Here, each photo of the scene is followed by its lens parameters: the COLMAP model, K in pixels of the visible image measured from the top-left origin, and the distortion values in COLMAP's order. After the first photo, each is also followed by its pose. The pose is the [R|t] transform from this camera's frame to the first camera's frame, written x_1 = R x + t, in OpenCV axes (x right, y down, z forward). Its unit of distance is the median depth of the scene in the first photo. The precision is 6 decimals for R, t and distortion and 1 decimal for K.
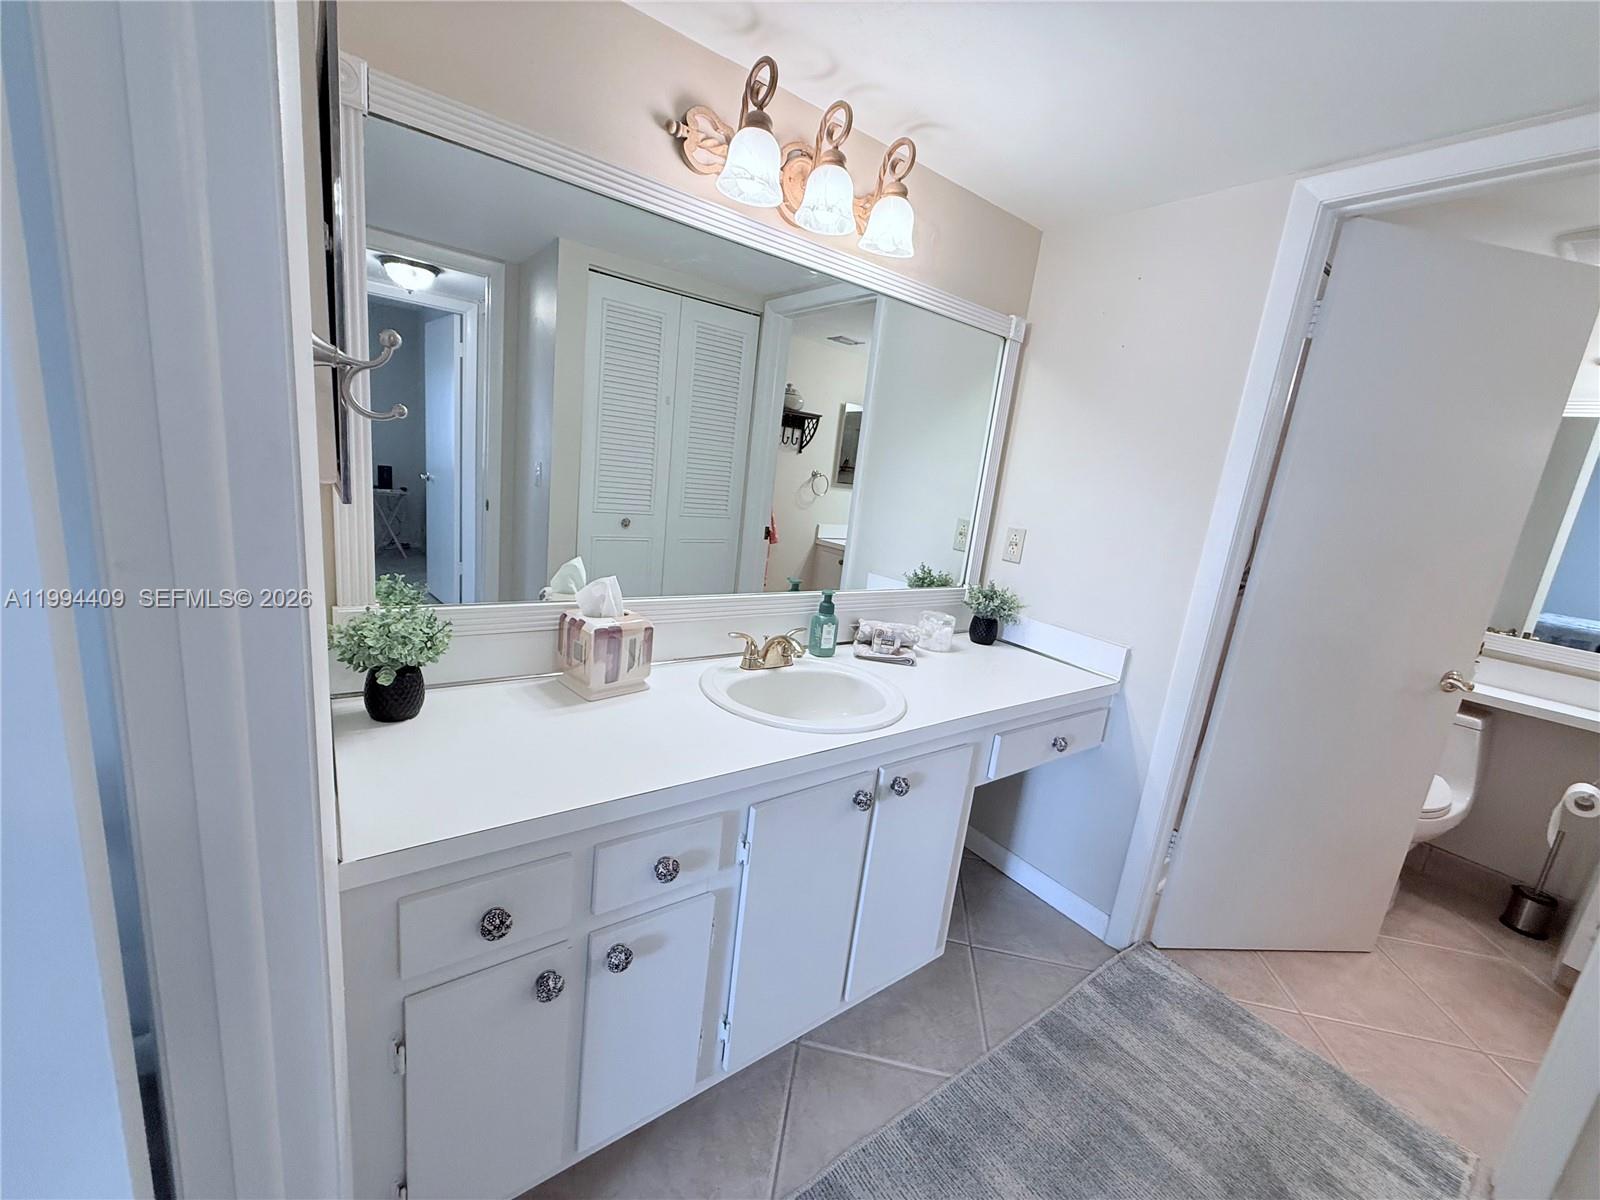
lens RADIAL K [[635.8, 0, 801.3], [0, 635.8, 592.8], [0, 0, 1]] dist [-0.006762, 0.001331]
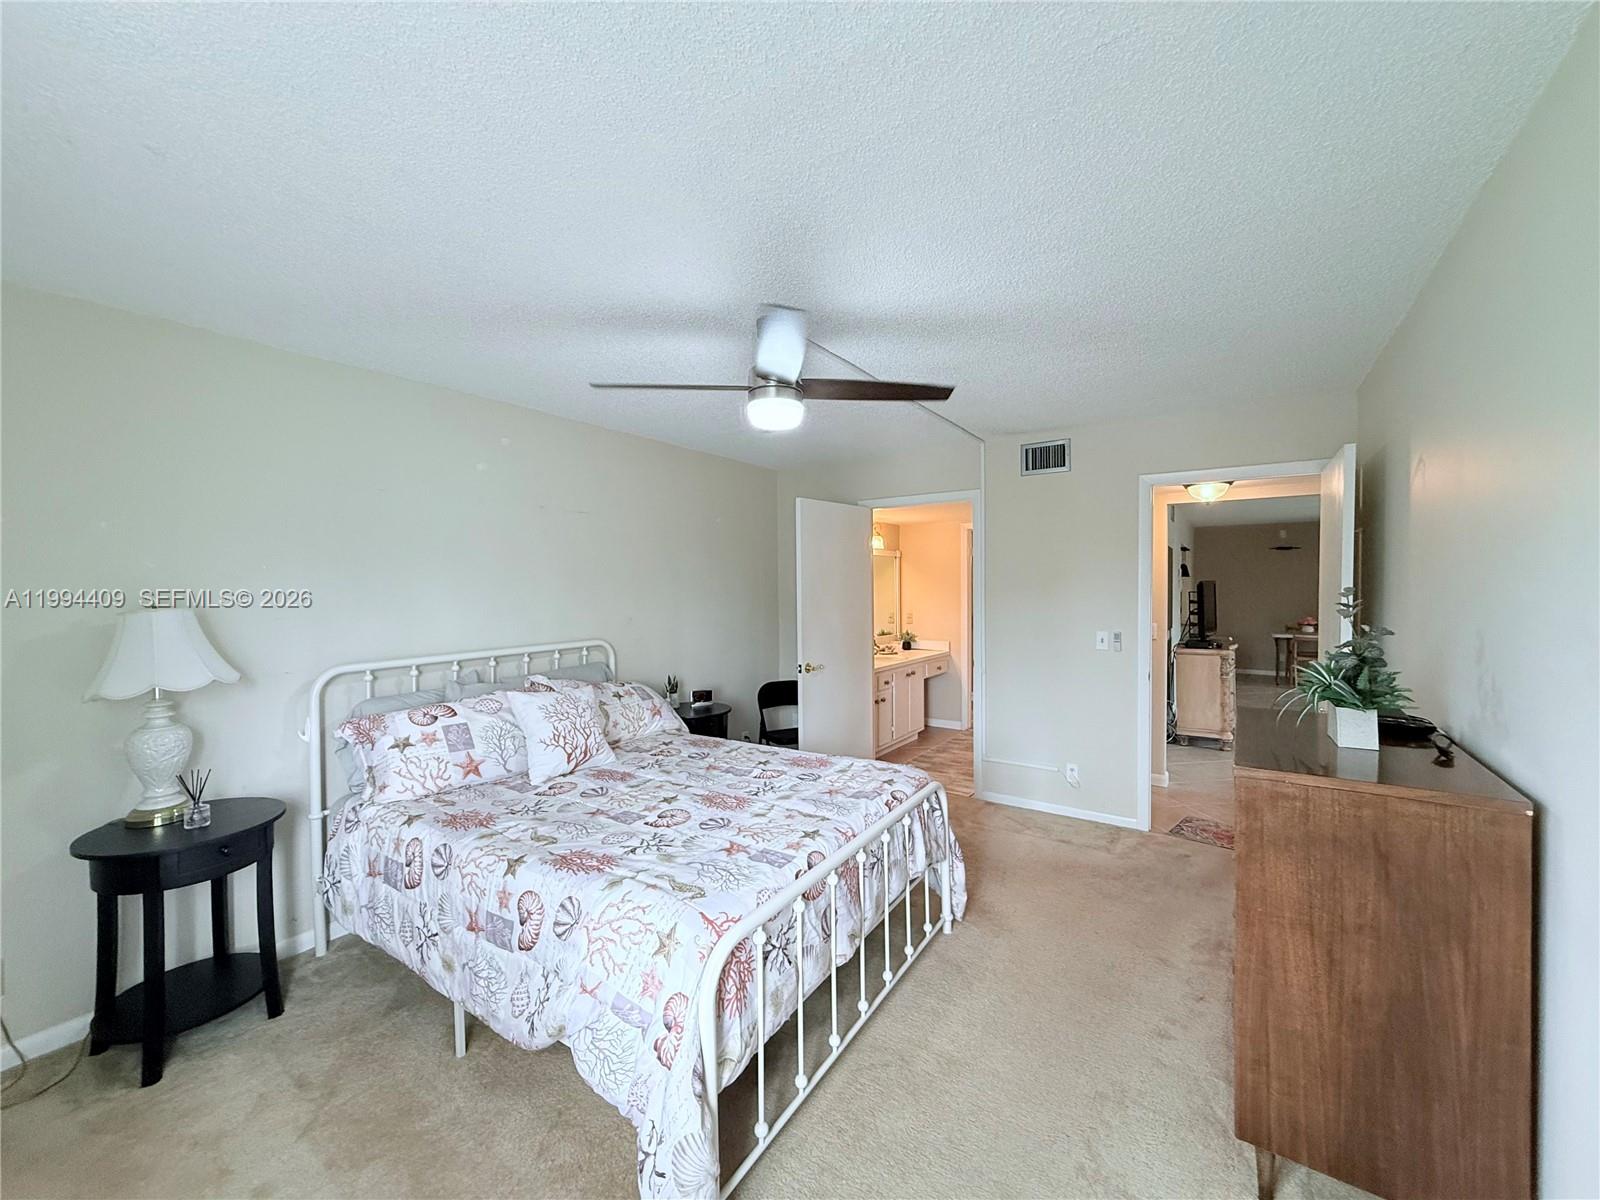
lens RADIAL K [[635.8, 0, 801.8], [0, 635.8, 598.4], [0, 0, 1]] dist [-0.006762, 0.001331]
pose [[0.936948, -0.127936, 0.325209, -1.705059], [0.182331, 0.972842, -0.142597, 0.261020], [-0.298133, 0.192901, 0.934829, -2.620785]]
